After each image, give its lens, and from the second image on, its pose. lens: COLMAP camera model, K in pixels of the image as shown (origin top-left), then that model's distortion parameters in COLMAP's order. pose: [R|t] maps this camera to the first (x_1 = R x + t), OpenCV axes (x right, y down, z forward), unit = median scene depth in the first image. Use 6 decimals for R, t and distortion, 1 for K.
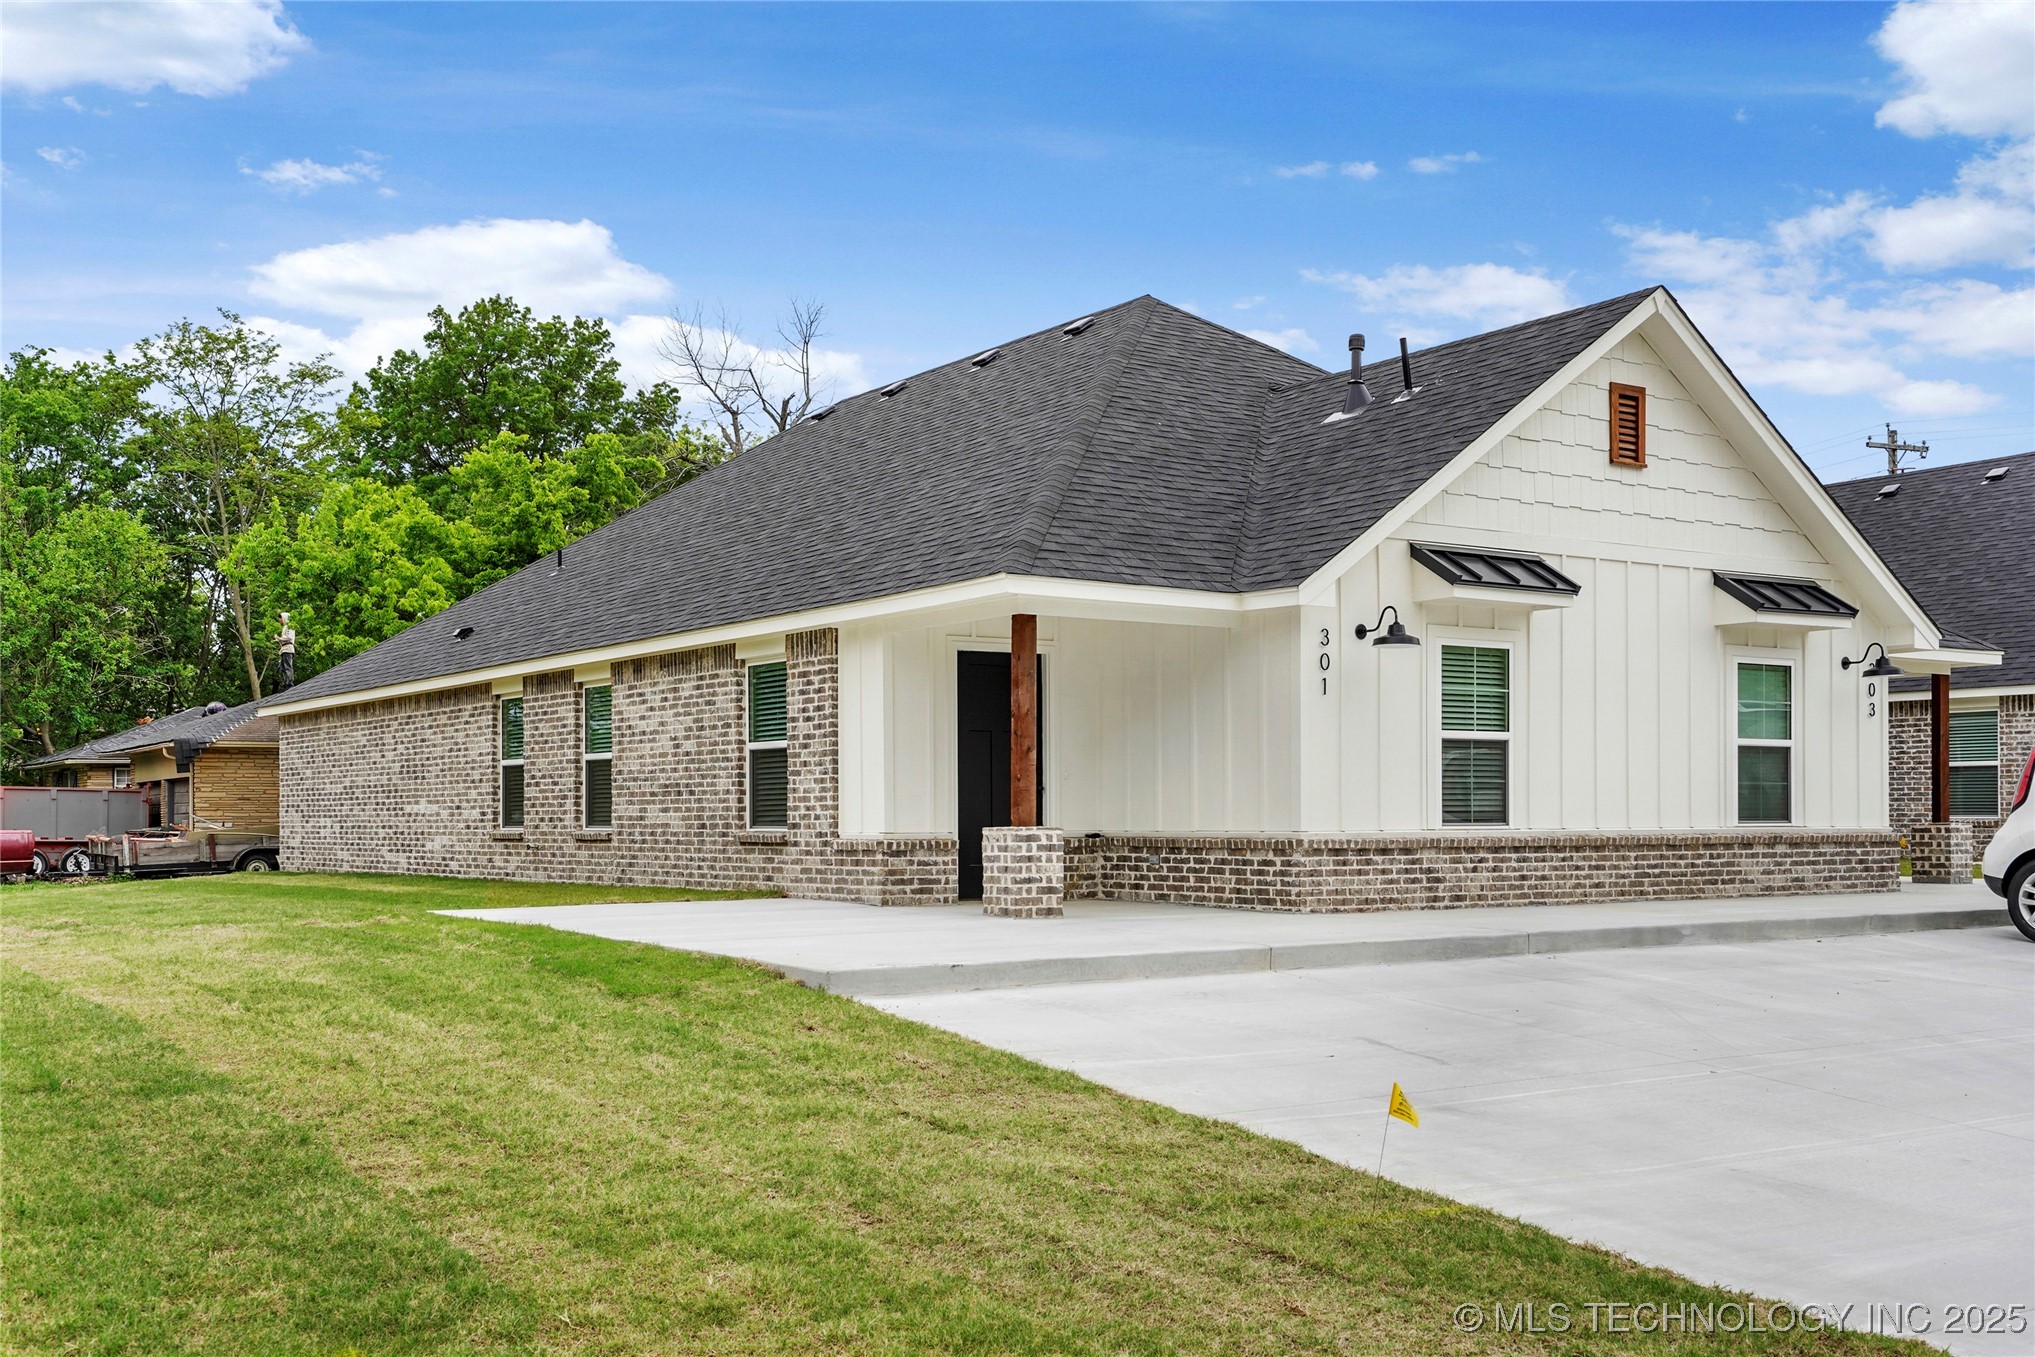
lens RADIAL K [[2047.1, 0, 1017.5], [0, 2047.1, 678.5], [0, 0, 1]] dist [0.094292, -0.002403]
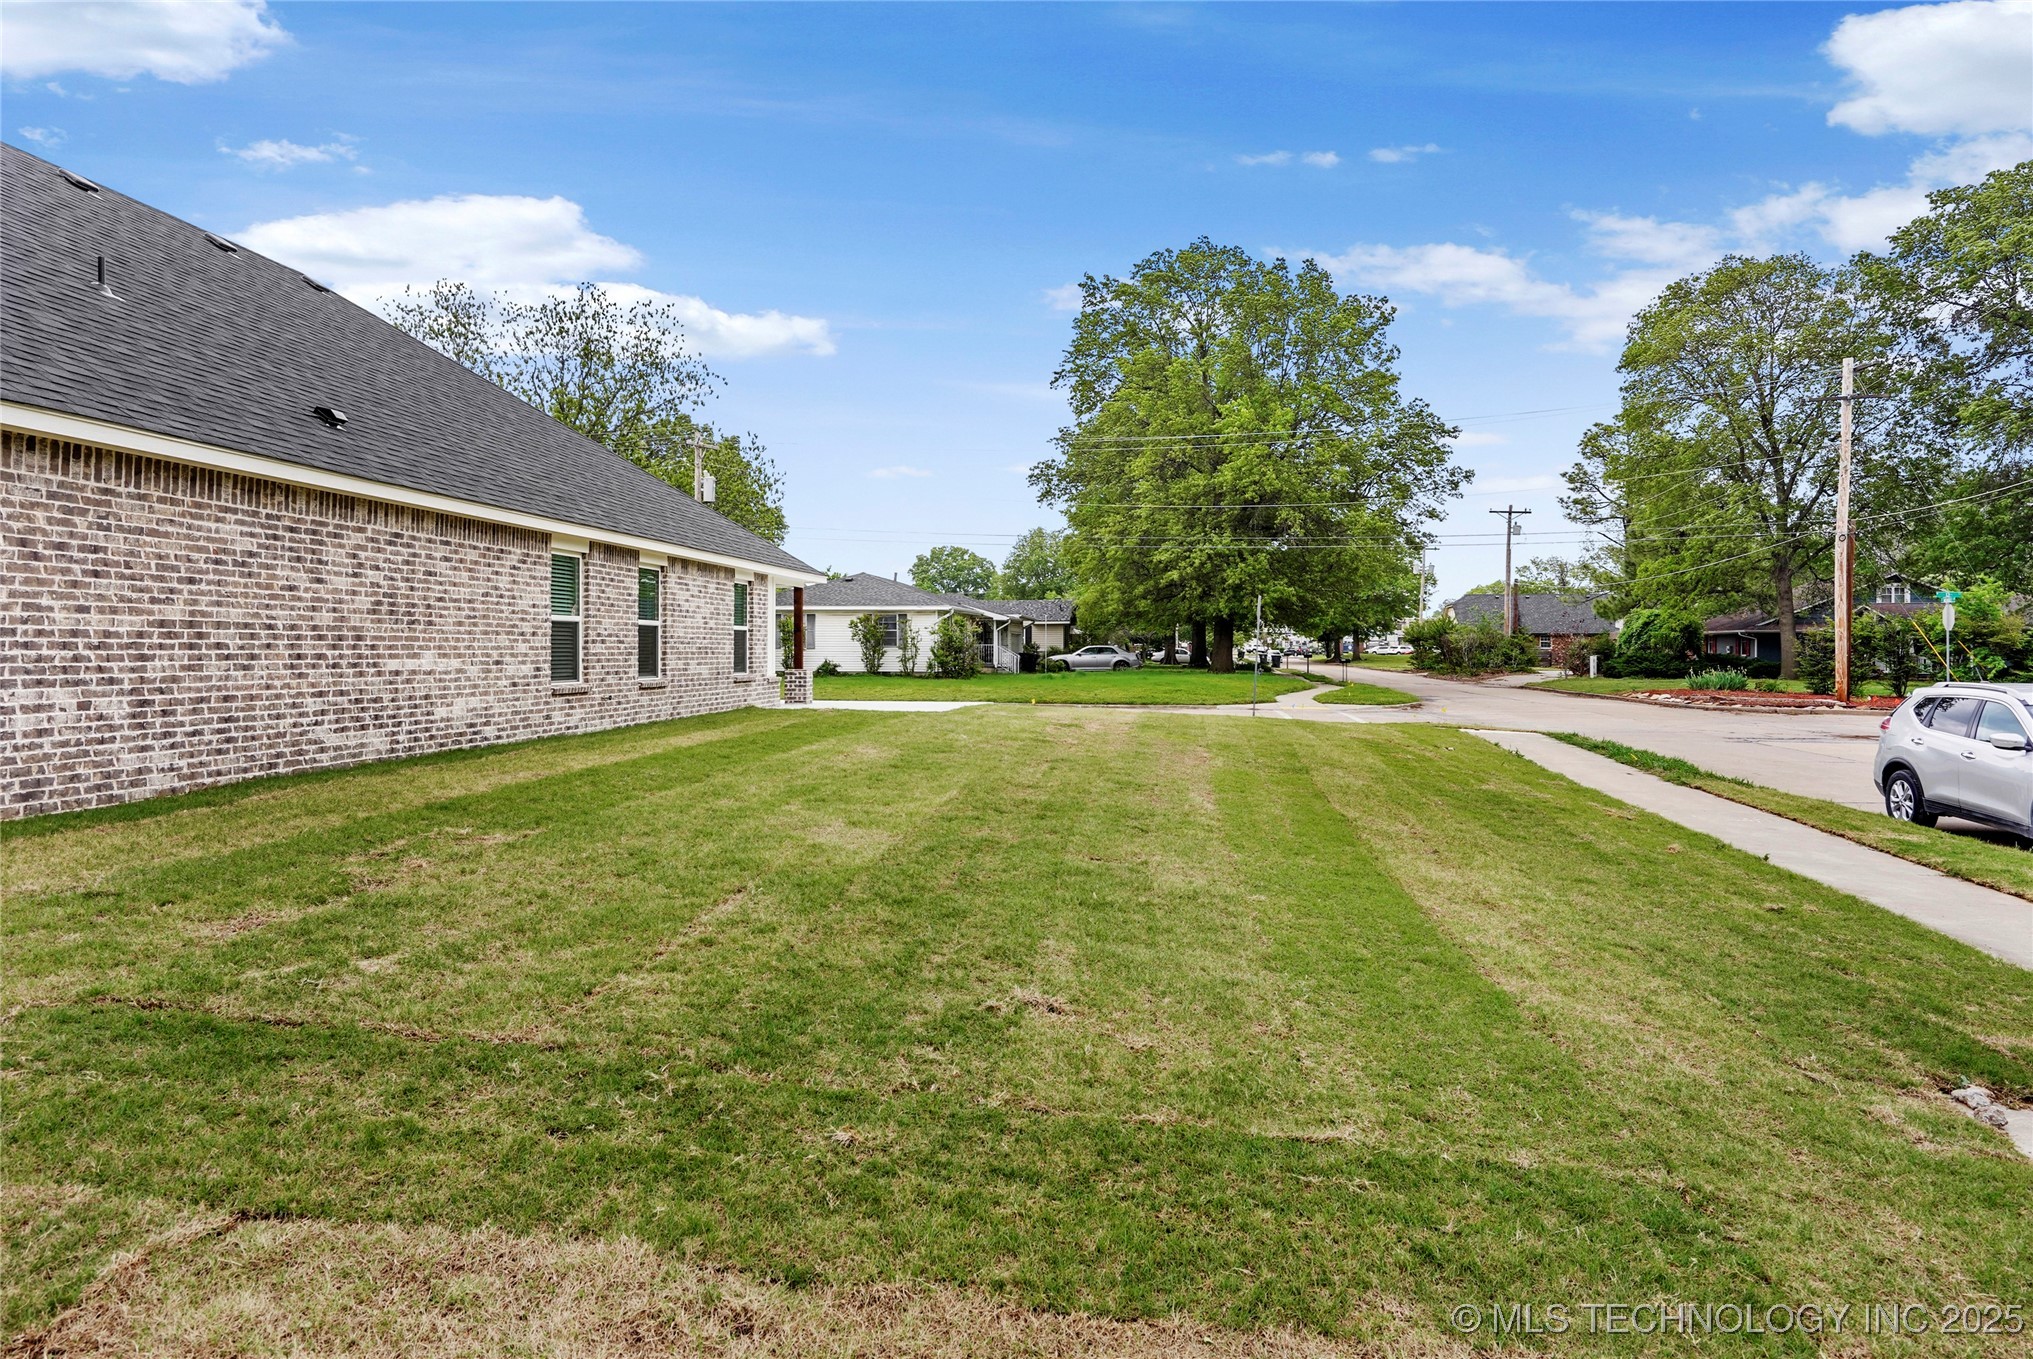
lens RADIAL K [[1267.0, 0, 1016.4], [0, 1267.0, 645.0], [0, 0, 1]] dist [0.000488, 0.000899]
pose [[-0.748872, 0.021076, 0.662380, -0.891291], [-0.025437, 0.997844, -0.060508, 0.092870], [-0.662226, -0.062161, -0.746721, 1.422446]]
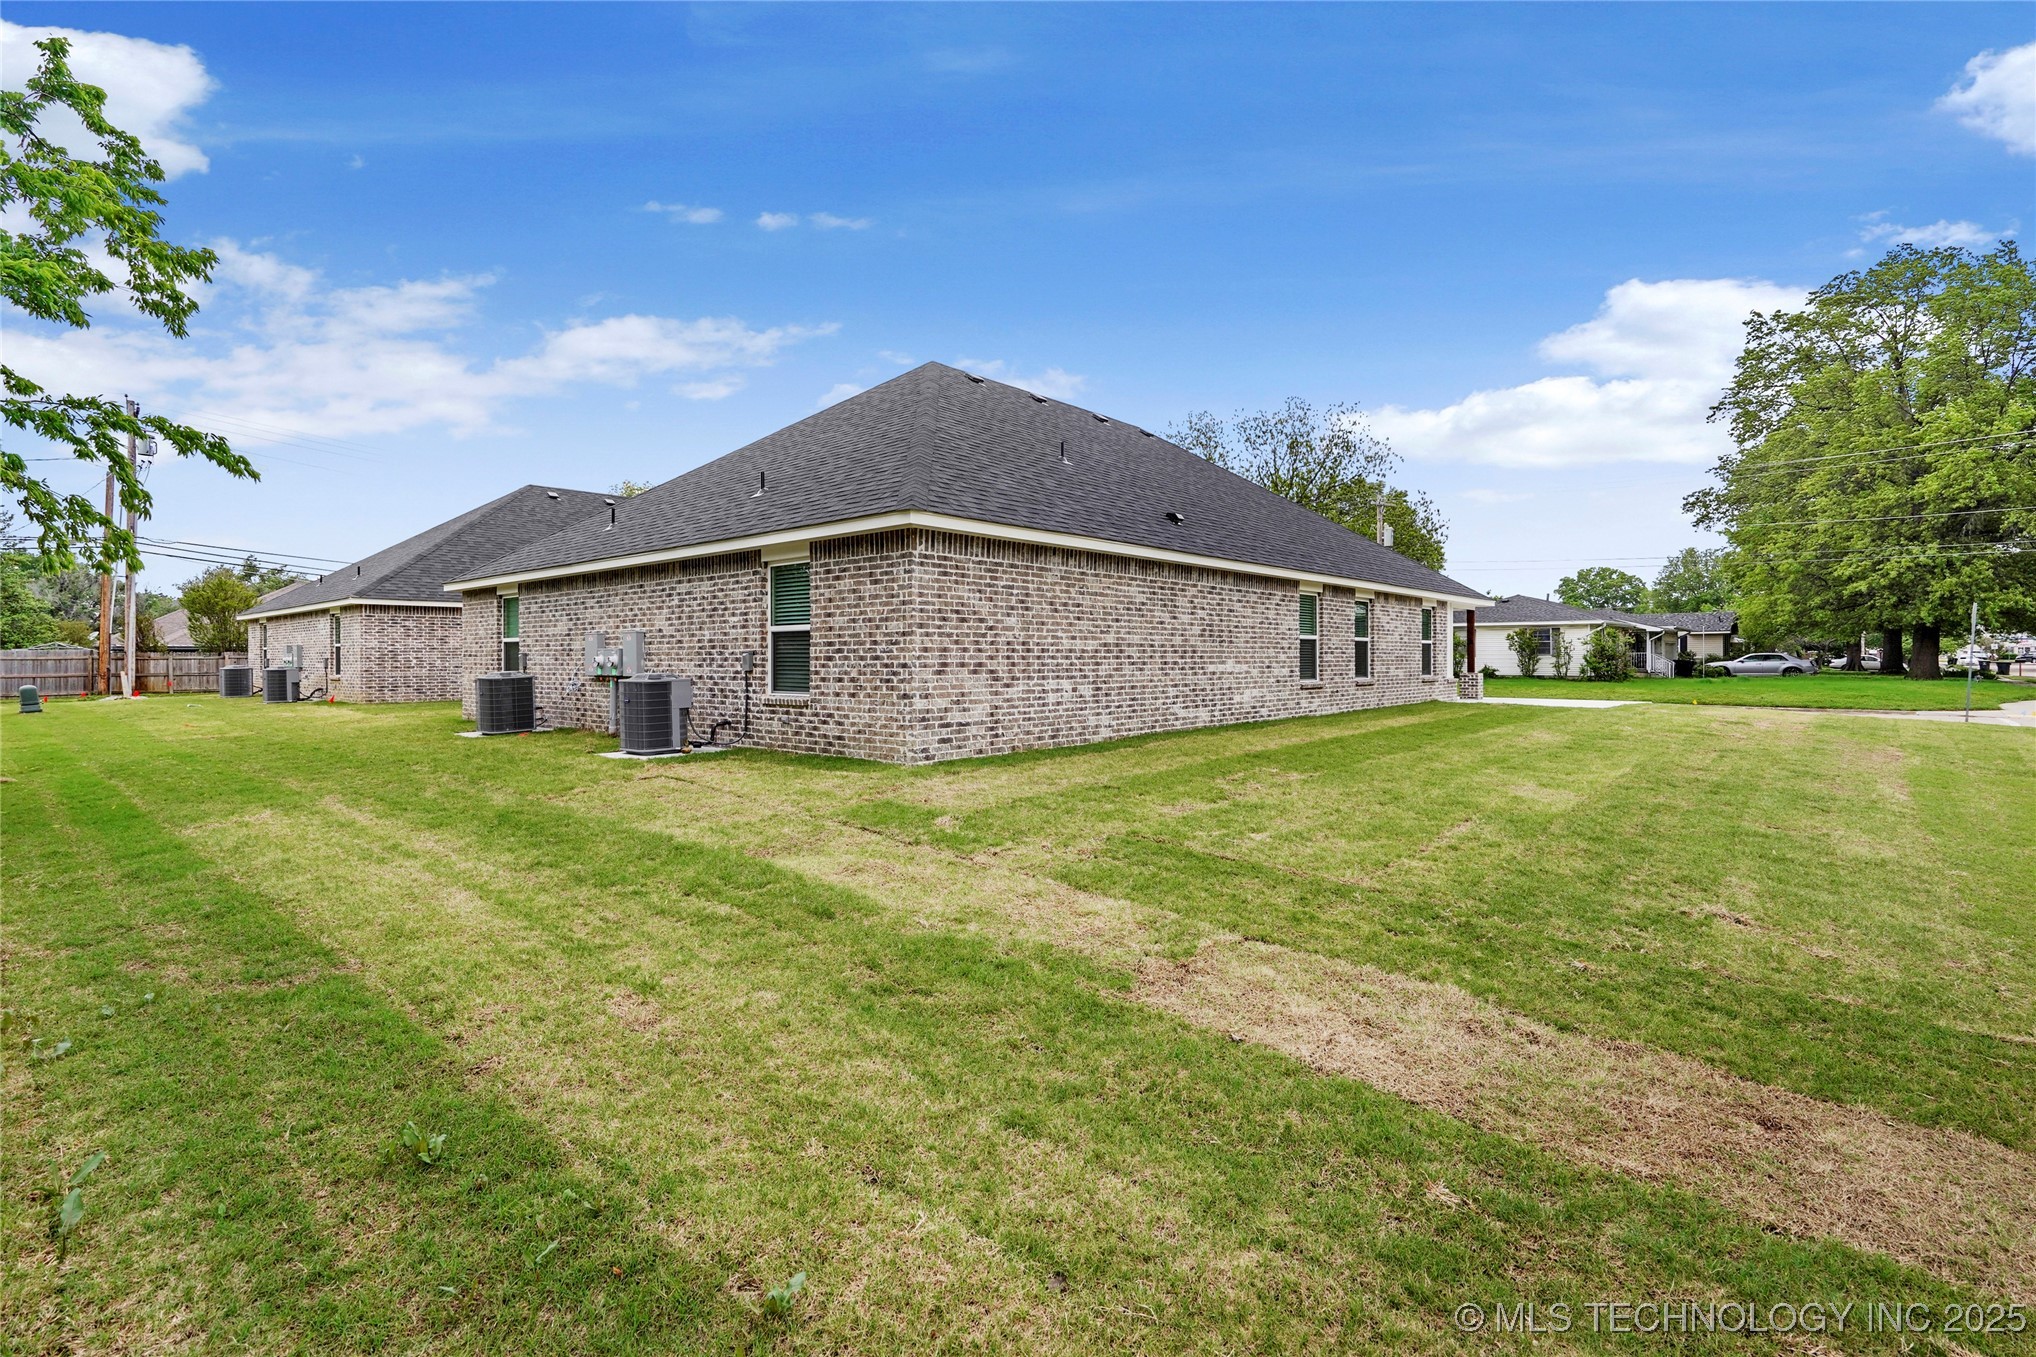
lens RADIAL K [[939.6, 0, 1017.9], [0, 939.6, 656.2], [0, 0, 1]] dist [0.001990, 0.007600]
pose [[-0.240523, 0.021699, 0.970401, -0.929367], [-0.050561, 0.998113, -0.034850, 0.096309], [-0.969326, -0.057447, -0.238971, 1.477110]]
